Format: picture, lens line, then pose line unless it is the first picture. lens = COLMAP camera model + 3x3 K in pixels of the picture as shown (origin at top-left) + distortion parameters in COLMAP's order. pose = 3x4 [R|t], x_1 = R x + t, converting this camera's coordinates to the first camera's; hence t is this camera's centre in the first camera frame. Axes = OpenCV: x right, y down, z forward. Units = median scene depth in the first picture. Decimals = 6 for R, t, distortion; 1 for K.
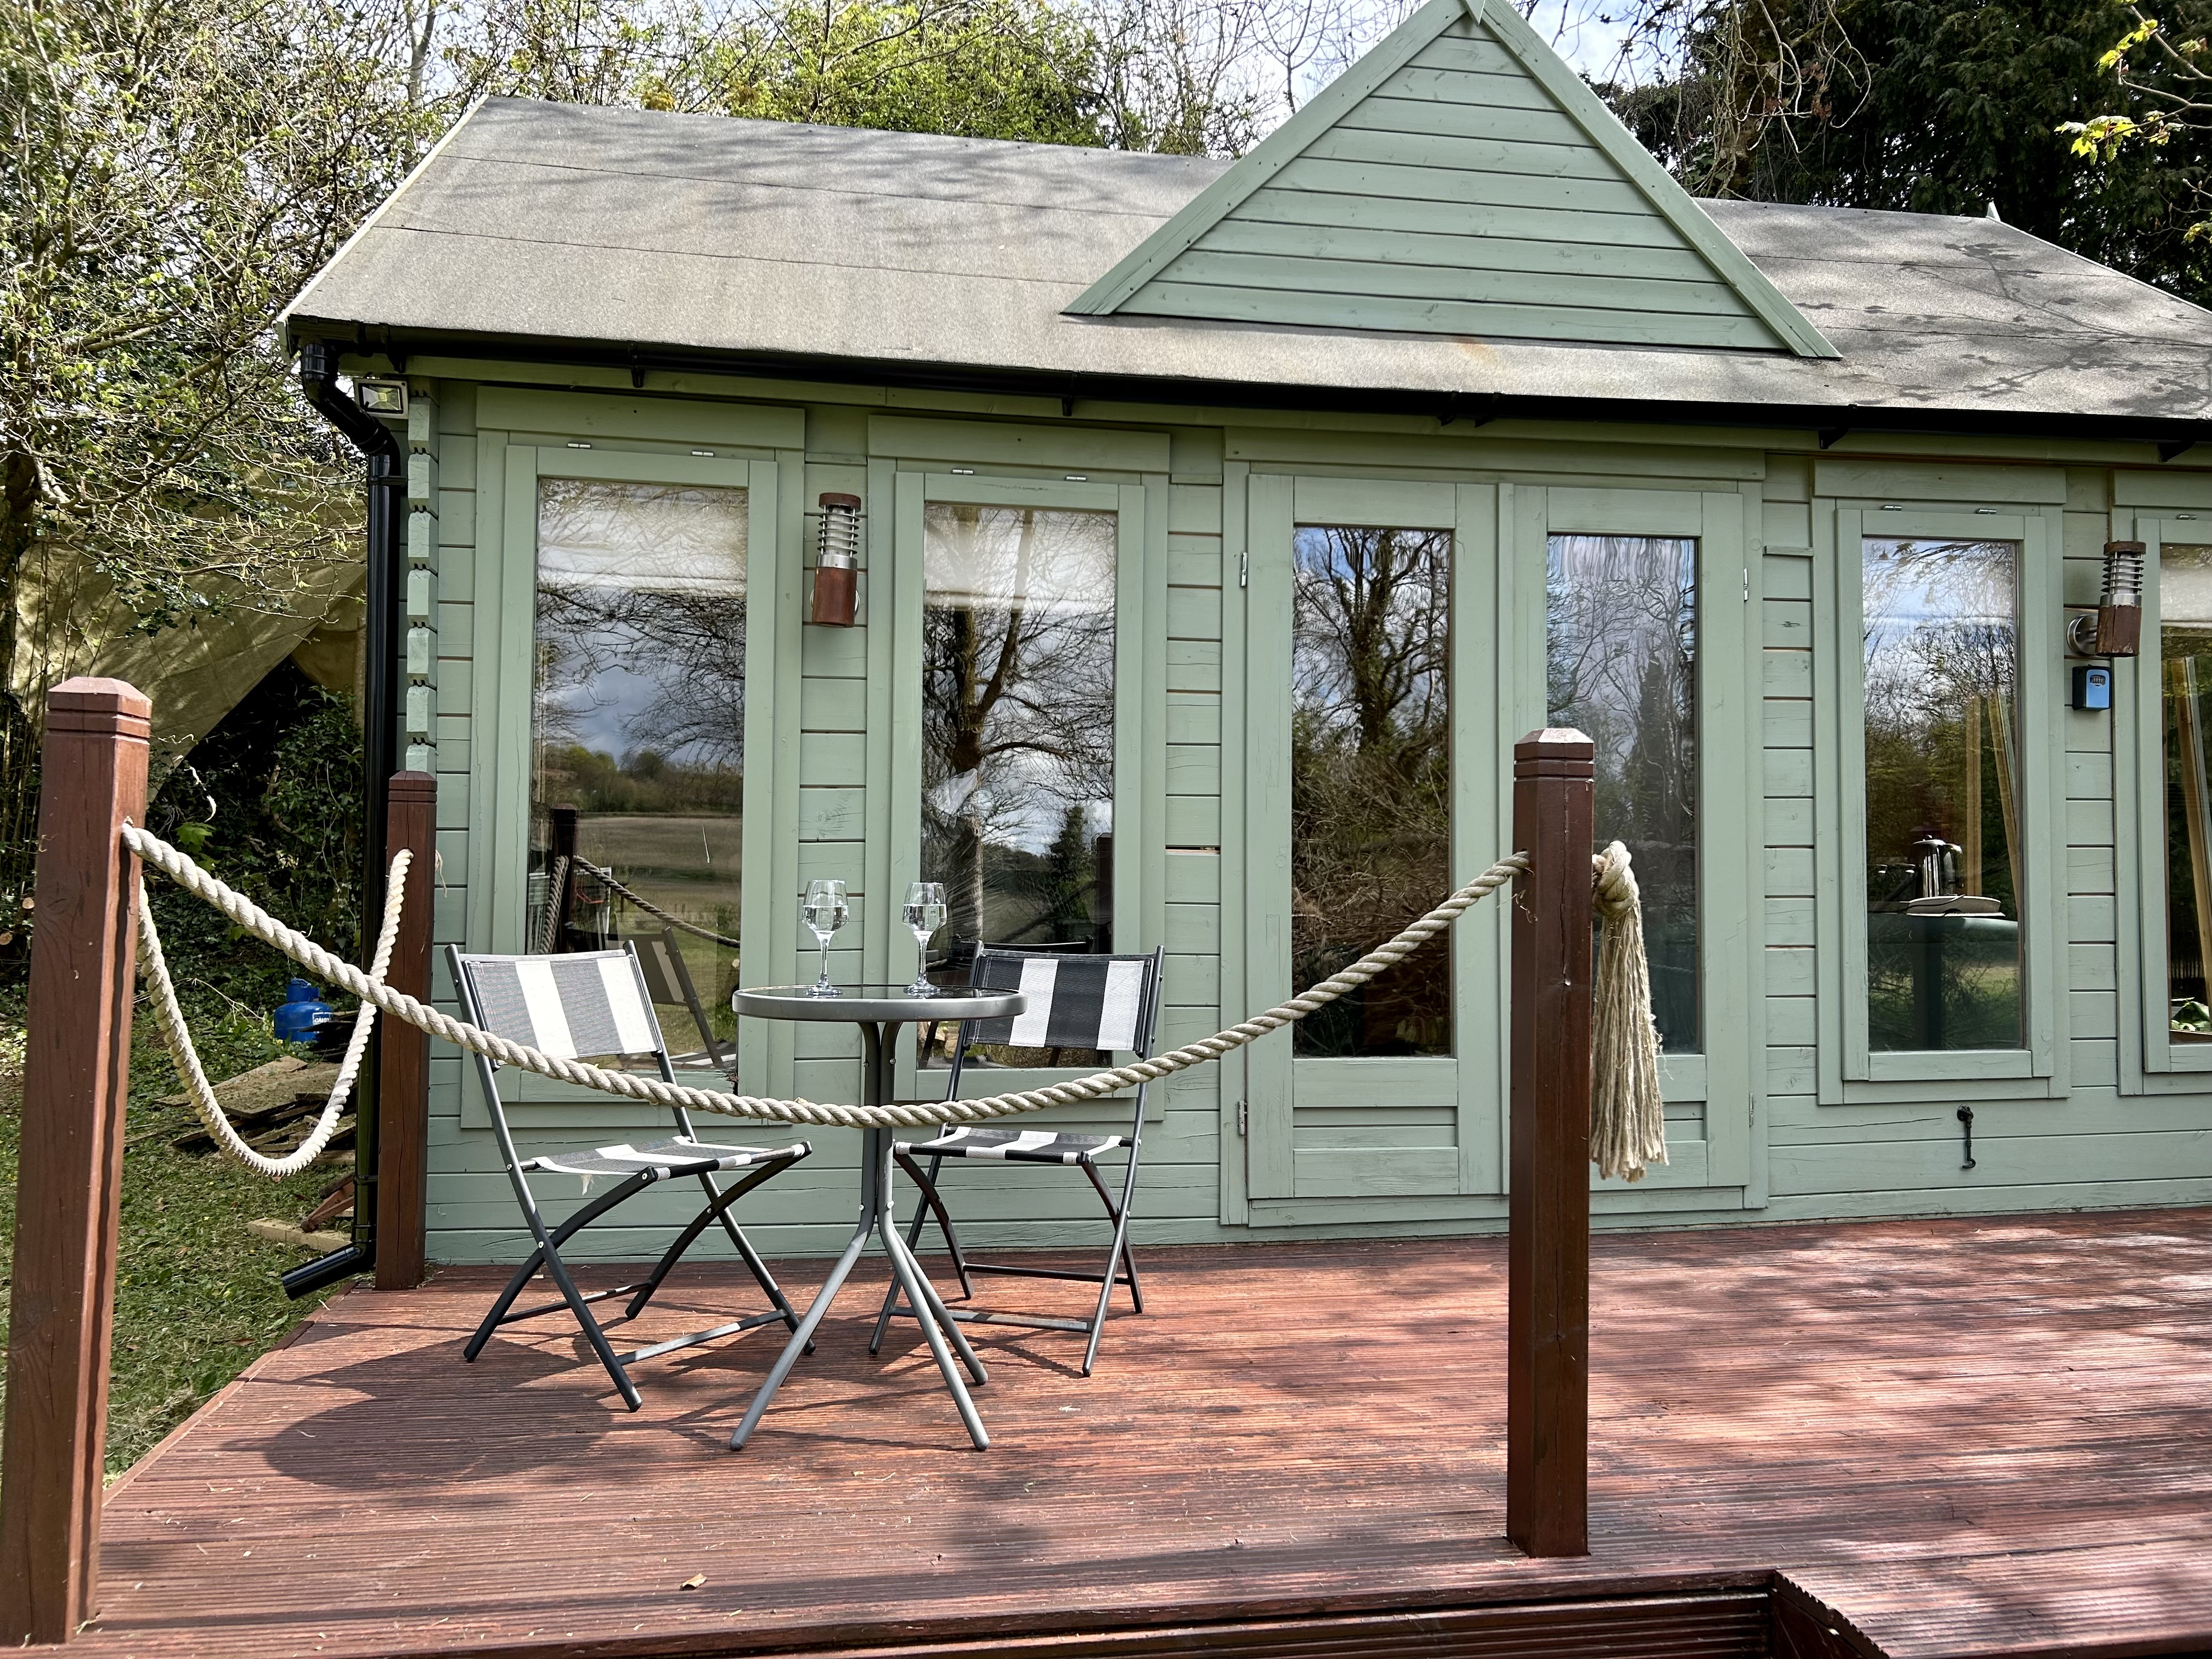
lens RADIAL K [[1604.7, 0, 1106.0], [0, 1604.7, 829.5], [0, 0, 1]] dist [0.079536, -0.088732]
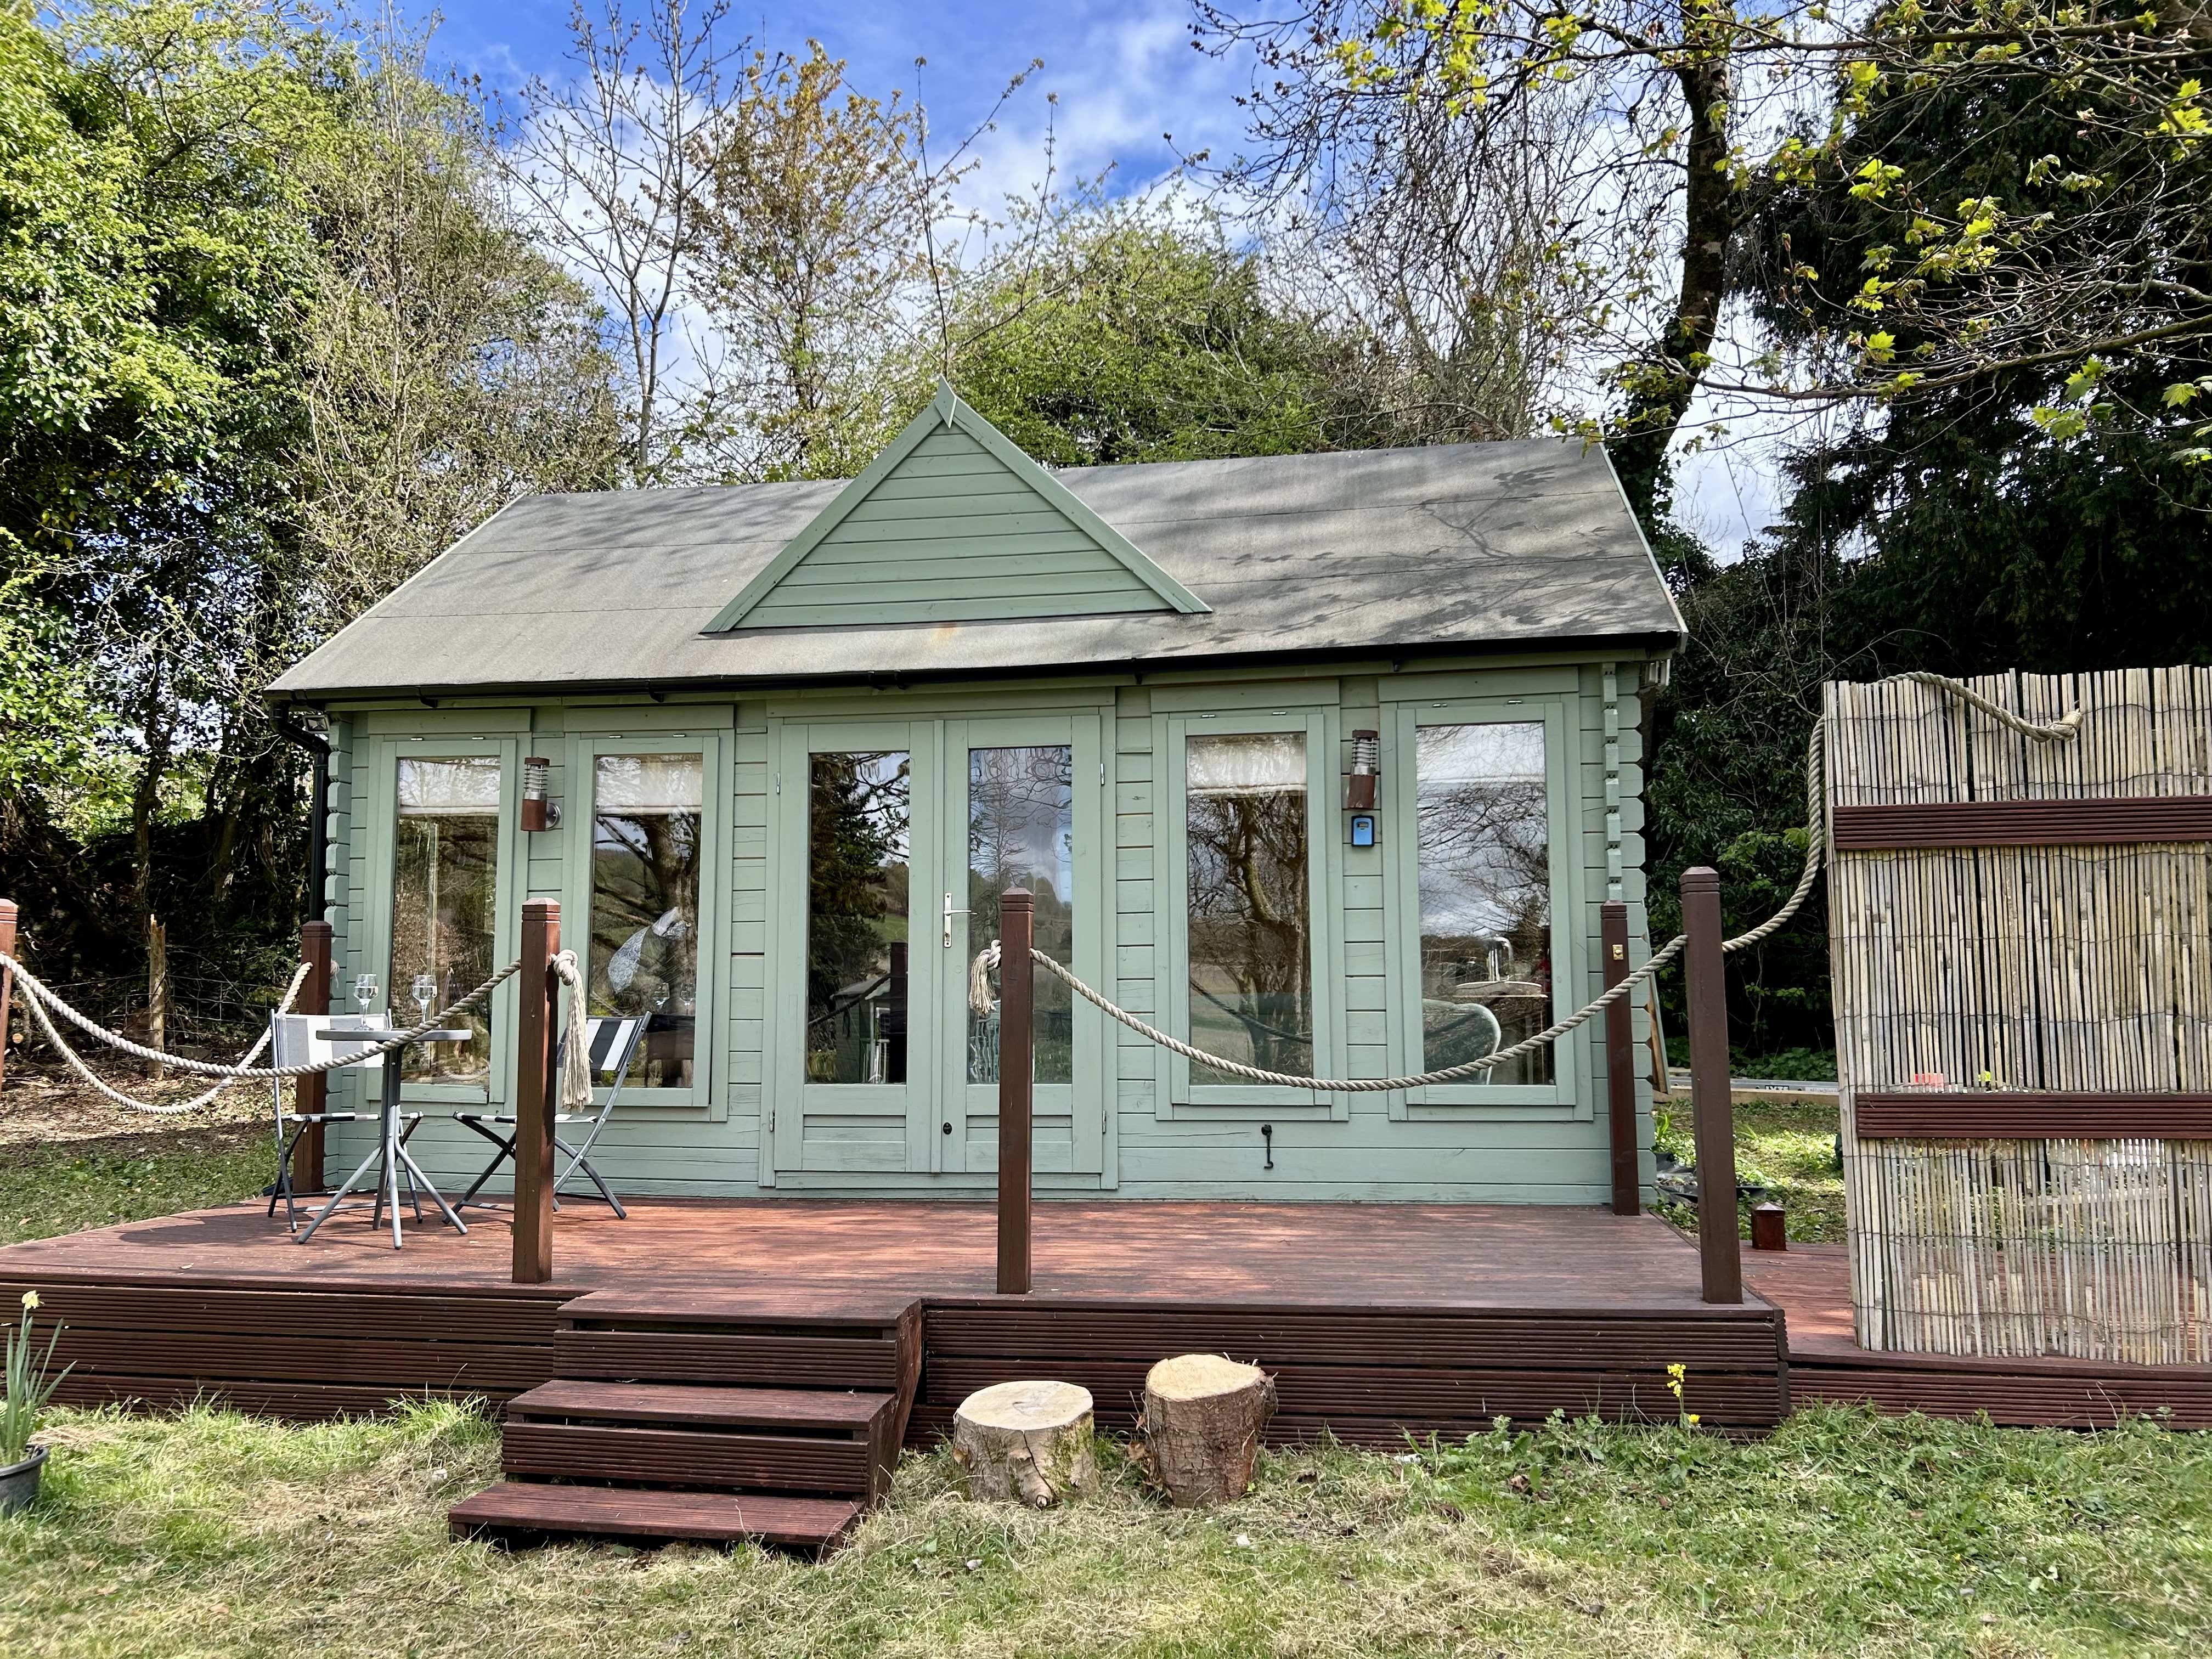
lens RADIAL K [[1604.7, 0, 1106.0], [0, 1604.7, 829.5], [0, 0, 1]] dist [0.079536, -0.088732]
pose [[0.945910, -0.039721, -0.321988, 0.938723], [0.018605, 0.997485, -0.068394, 0.004690], [0.323895, 0.058704, 0.944270, -0.443854]]
